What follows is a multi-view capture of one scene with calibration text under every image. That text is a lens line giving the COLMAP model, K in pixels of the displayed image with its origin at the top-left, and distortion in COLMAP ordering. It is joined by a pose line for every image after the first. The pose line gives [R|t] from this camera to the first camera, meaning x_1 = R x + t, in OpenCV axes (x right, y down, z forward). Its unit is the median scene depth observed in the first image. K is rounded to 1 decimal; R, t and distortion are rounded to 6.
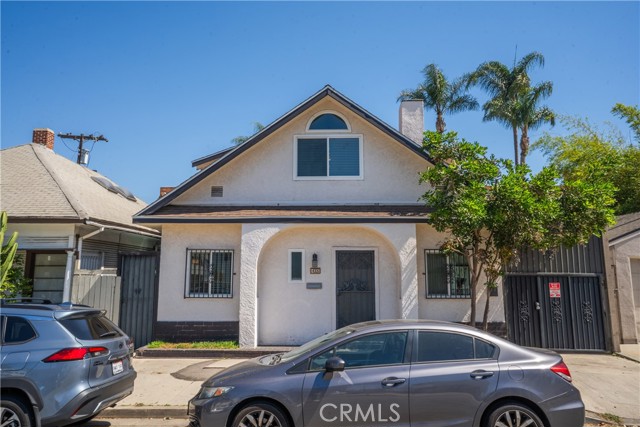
lens RADIAL K [[463.4, 0, 319.7], [0, 463.4, 214.4], [0, 0, 1]] dist [0.011210, 0.001398]
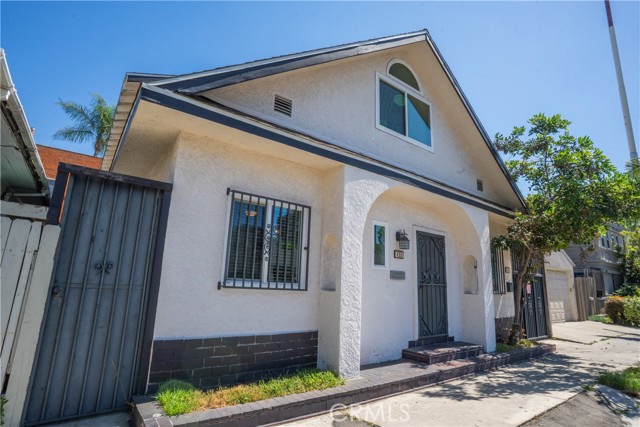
lens RADIAL K [[331.9, 0, 322.0], [0, 331.9, 212.6], [0, 0, 1]] dist [-0.029676, 0.000263]
pose [[0.782081, 0.161101, 0.601994, -0.424554], [-0.122502, 0.986903, -0.104959, 0.125315], [-0.611018, 0.008341, 0.791573, 0.658093]]
